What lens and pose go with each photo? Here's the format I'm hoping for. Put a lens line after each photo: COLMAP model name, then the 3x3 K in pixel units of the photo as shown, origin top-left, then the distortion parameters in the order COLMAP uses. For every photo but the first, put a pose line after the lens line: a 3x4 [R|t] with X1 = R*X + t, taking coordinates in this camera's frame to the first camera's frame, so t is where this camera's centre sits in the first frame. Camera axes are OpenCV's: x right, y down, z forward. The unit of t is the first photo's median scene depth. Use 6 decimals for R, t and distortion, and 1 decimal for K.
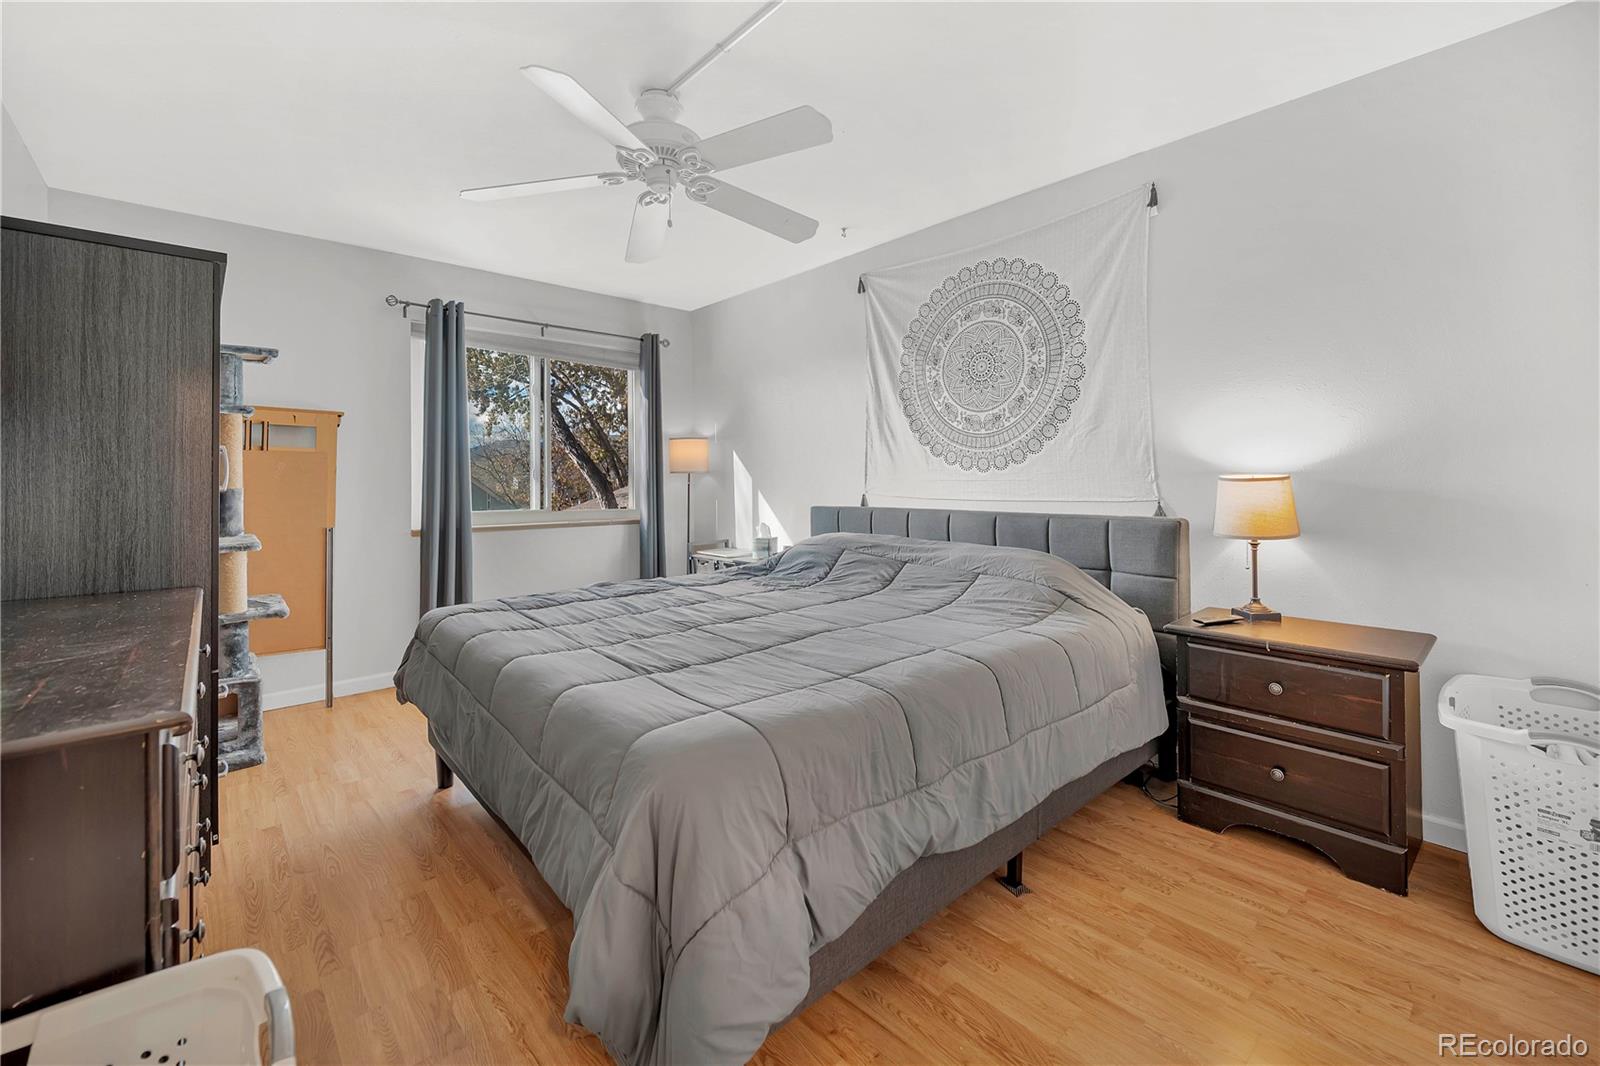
lens RADIAL K [[676.8, 0, 802.1], [0, 676.8, 480.4], [0, 0, 1]] dist [0.000639, 0.000086]
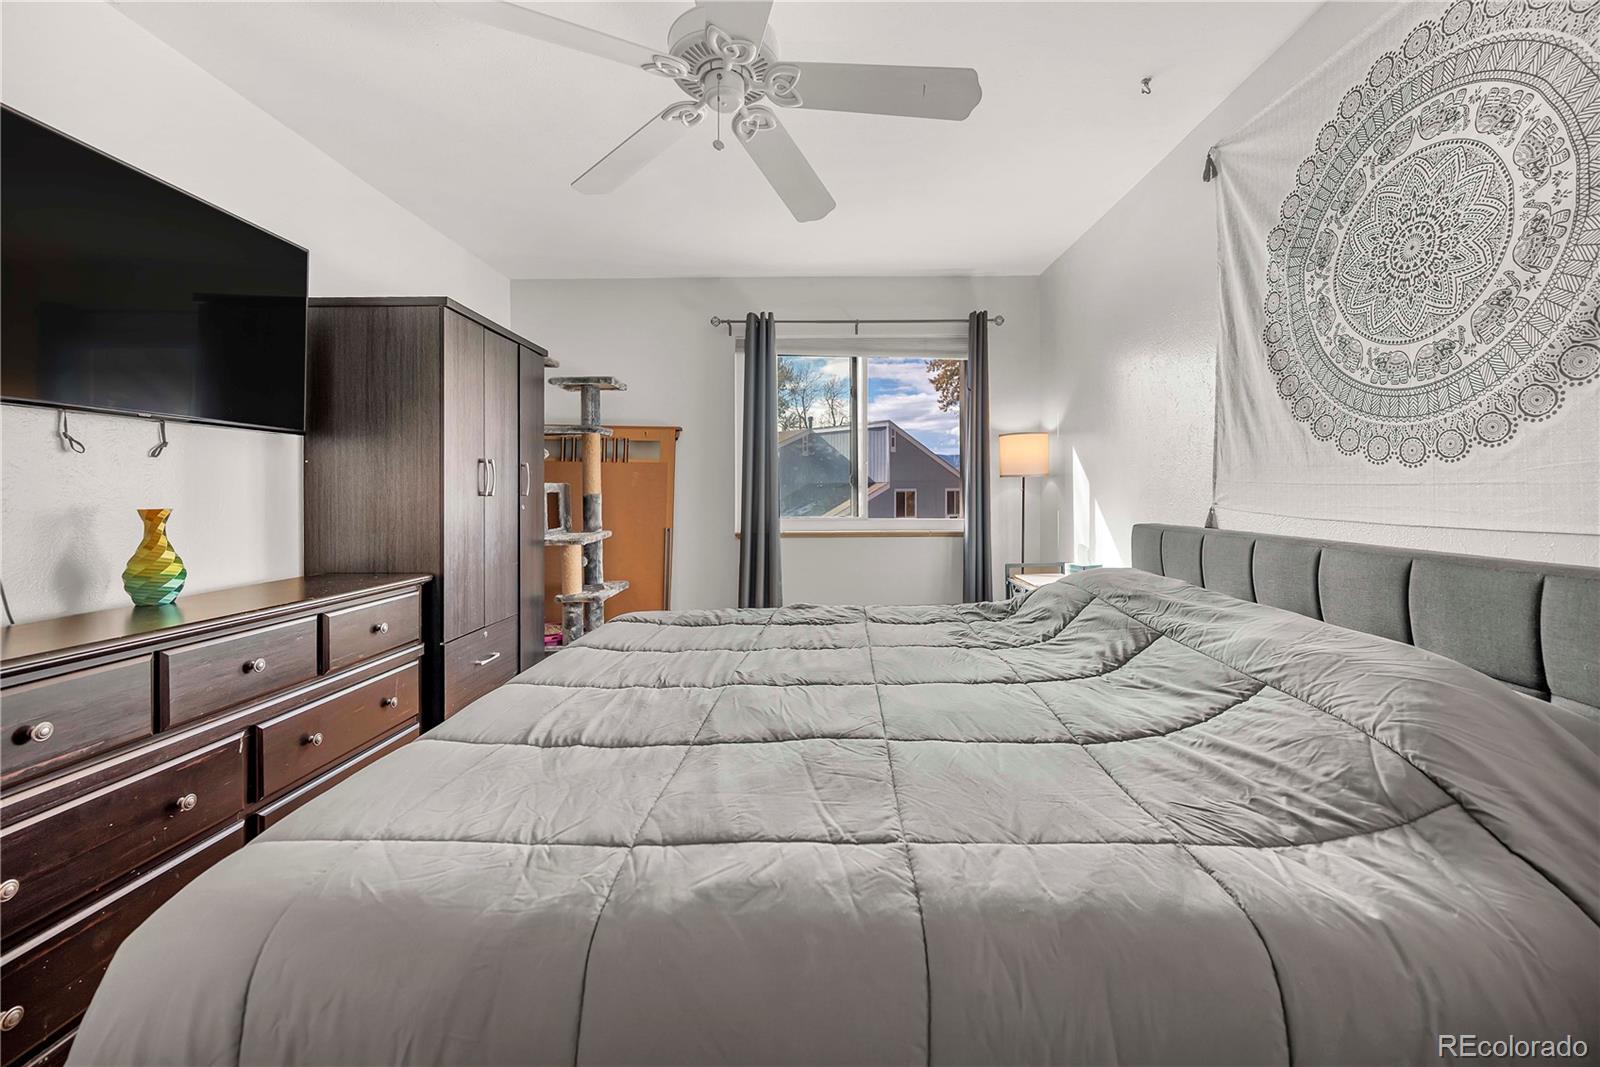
lens RADIAL K [[666.1, 0, 800.6], [0, 666.1, 502.5], [0, 0, 1]] dist [-0.001330, 0.000127]
pose [[0.740582, 0.013985, -0.671820, 0.253470], [0.002514, 0.999719, 0.023582, 0.000781], [0.671961, -0.019153, 0.740339, 0.340597]]
